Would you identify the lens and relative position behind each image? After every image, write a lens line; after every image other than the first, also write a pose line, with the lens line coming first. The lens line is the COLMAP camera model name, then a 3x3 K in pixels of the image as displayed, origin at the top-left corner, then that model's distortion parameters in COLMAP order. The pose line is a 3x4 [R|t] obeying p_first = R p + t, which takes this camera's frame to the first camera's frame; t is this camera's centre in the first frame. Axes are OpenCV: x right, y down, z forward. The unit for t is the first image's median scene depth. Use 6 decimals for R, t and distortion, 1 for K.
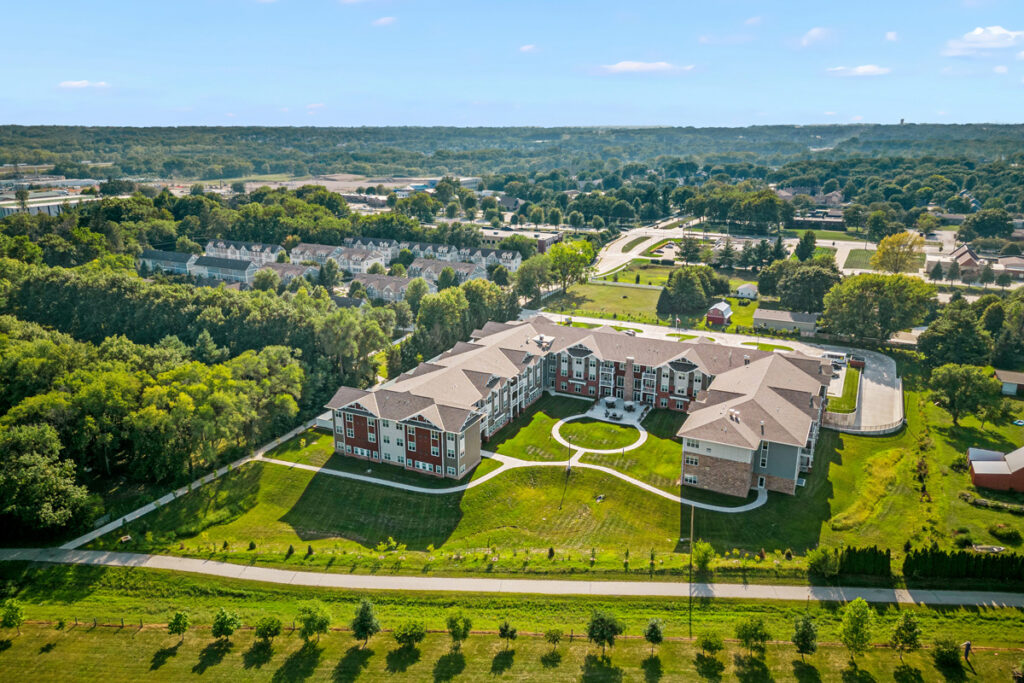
lens RADIAL K [[710.0, 0, 512.0], [0, 710.0, 341.5], [0, 0, 1]] dist [0.046315, -0.004490]
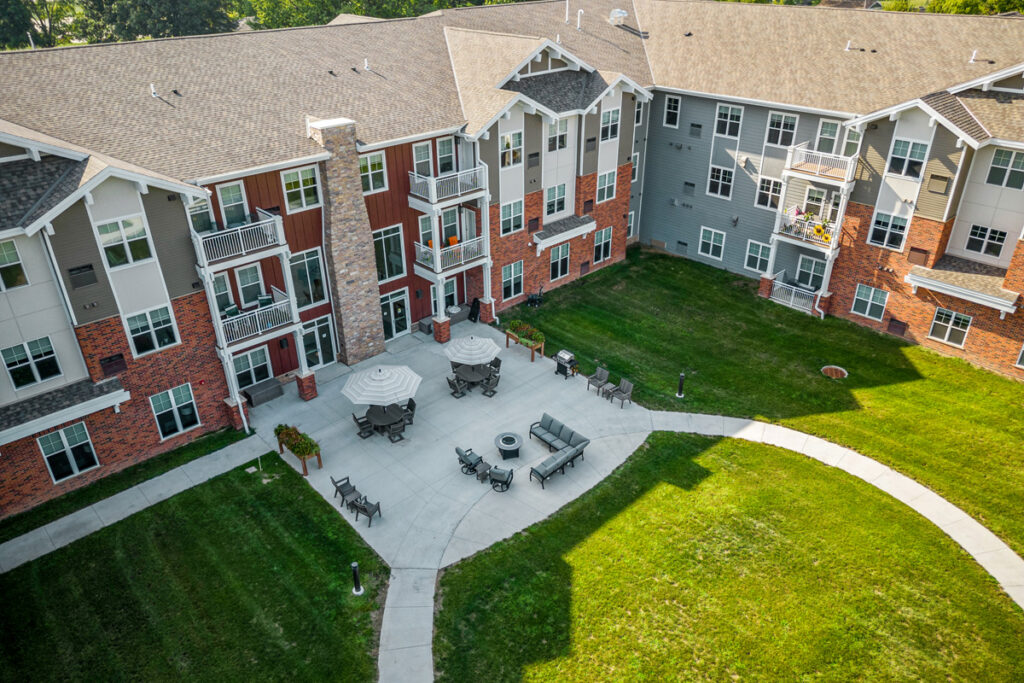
lens RADIAL K [[710.0, 0, 512.0], [0, 710.0, 341.5], [0, 0, 1]] dist [0.046315, -0.004490]
pose [[0.359652, -0.459002, 0.812384, 0.019181], [0.269631, 0.884623, 0.380449, 0.017014], [-0.893280, 0.082215, 0.441917, 0.934229]]
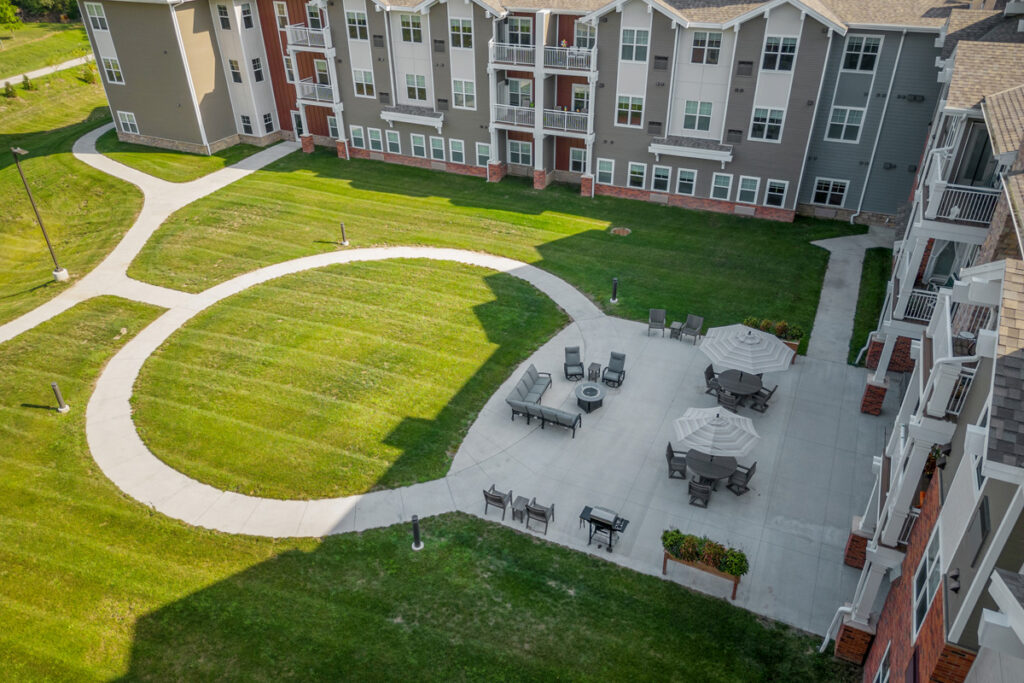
lens RADIAL K [[710.0, 0, 512.0], [0, 710.0, 341.5], [0, 0, 1]] dist [0.046315, -0.004490]
pose [[-0.000021, 0.536890, -0.843652, 0.276143], [-0.254319, 0.815910, 0.519242, 0.012863], [0.967120, 0.214567, 0.136524, 0.970625]]
